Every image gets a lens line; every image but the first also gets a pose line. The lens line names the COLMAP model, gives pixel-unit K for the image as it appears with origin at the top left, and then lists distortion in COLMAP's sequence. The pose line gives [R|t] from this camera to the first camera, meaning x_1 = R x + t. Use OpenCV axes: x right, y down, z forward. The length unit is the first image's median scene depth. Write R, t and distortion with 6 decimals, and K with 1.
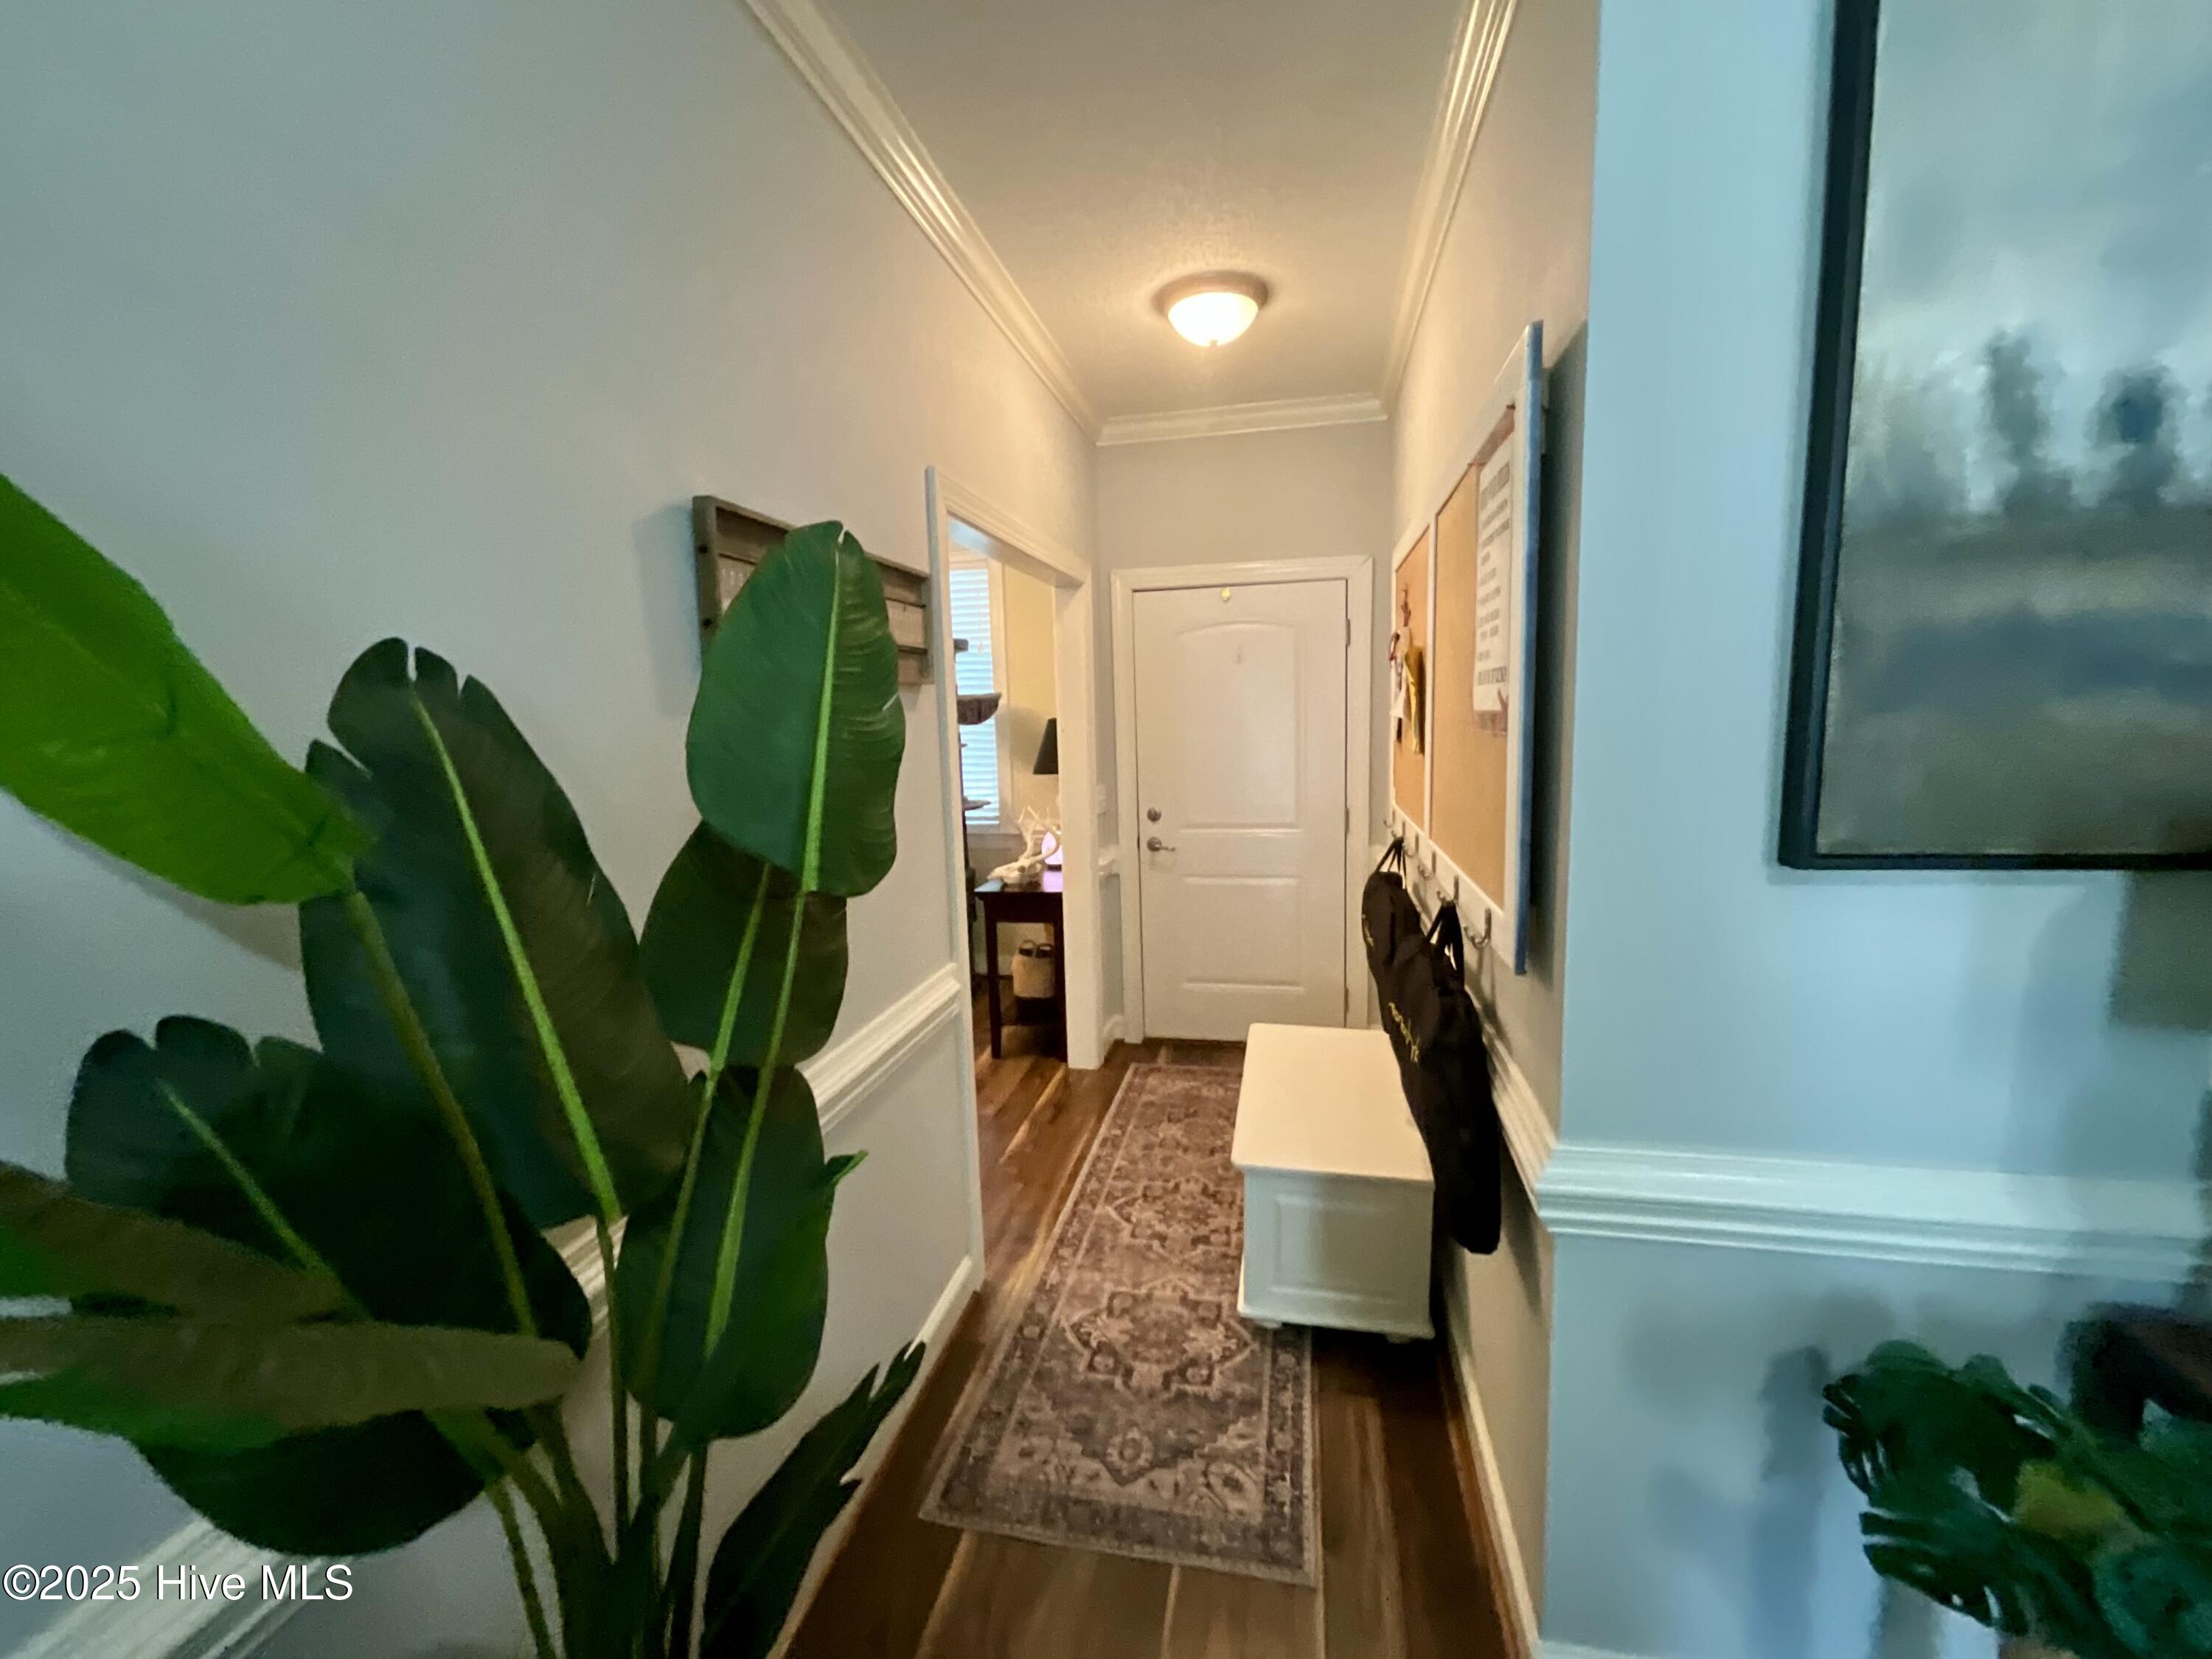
lens RADIAL K [[895.0, 0, 1106.7], [0, 895.0, 826.6], [0, 0, 1]] dist [-0.000278, 0.000002]
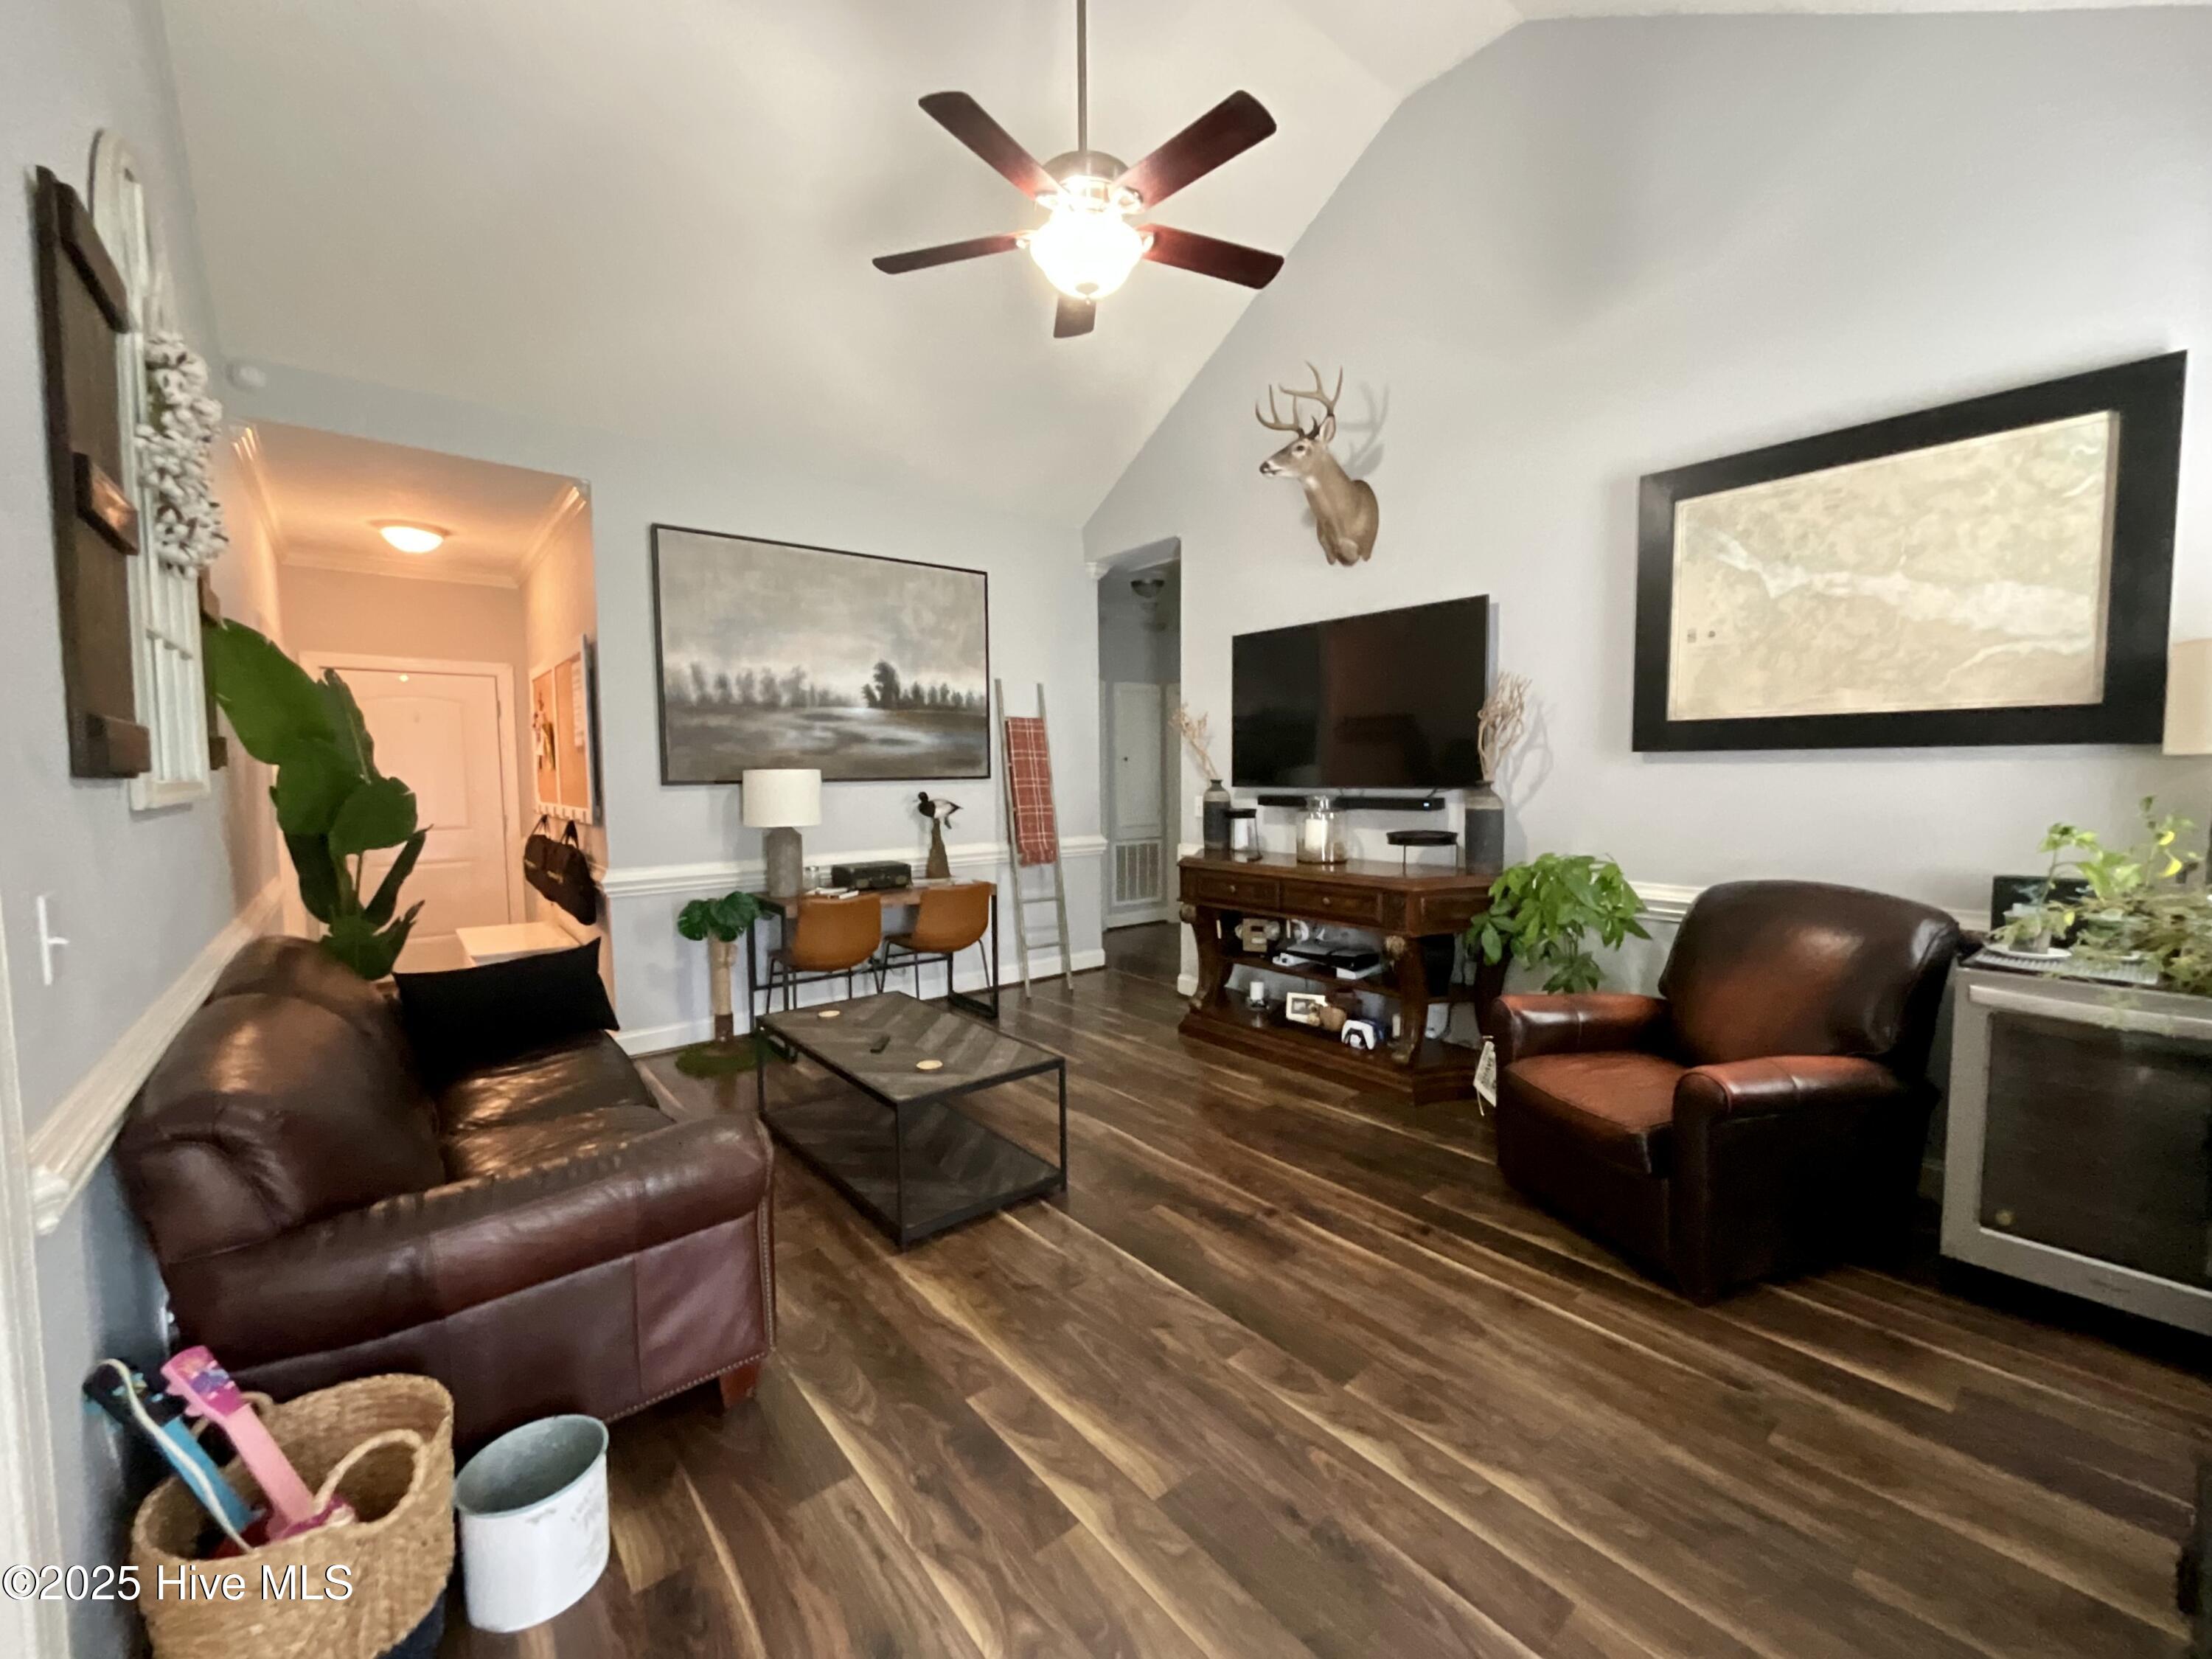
lens RADIAL K [[895.0, 0, 1109.0], [0, 895.0, 829.4], [0, 0, 1]] dist [-0.000278, 0.000002]
pose [[0.623046, -0.033798, 0.781455, -0.858694], [0.094228, 0.995033, -0.032092, 0.432700], [-0.776489, 0.093630, 0.623136, -2.328547]]
